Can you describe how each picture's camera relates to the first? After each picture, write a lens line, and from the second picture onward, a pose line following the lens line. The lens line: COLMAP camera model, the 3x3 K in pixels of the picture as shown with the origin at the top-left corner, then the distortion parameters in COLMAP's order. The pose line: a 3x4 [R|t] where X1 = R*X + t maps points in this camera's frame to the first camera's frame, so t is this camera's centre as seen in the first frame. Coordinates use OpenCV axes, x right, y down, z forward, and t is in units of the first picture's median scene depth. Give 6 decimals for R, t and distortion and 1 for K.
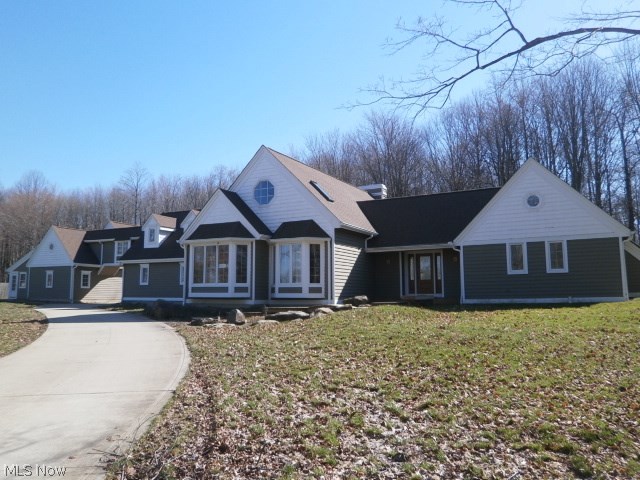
lens RADIAL K [[508.1, 0, 320.0], [0, 508.1, 240.0], [0, 0, 1]] dist [-0.004860, 0.002903]
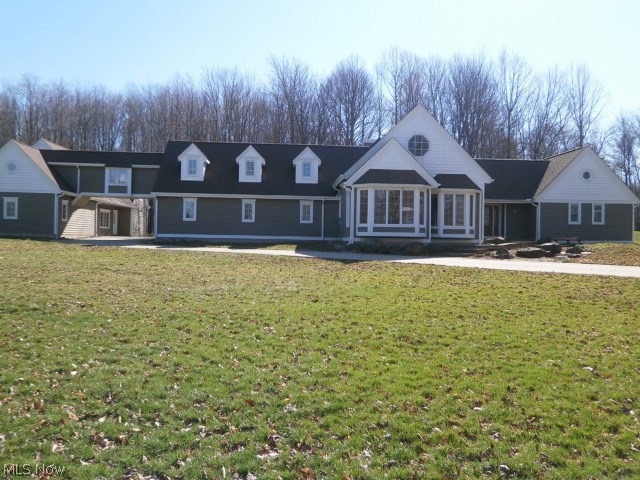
lens RADIAL K [[501.0, 0, 320.0], [0, 501.0, 240.0], [0, 0, 1]] dist [-0.019074, 0.012997]
pose [[0.843212, 0.011014, 0.537468, -0.898022], [-0.075715, 0.992257, 0.098453, 0.022777], [-0.532222, -0.123711, 0.837517, 0.148425]]
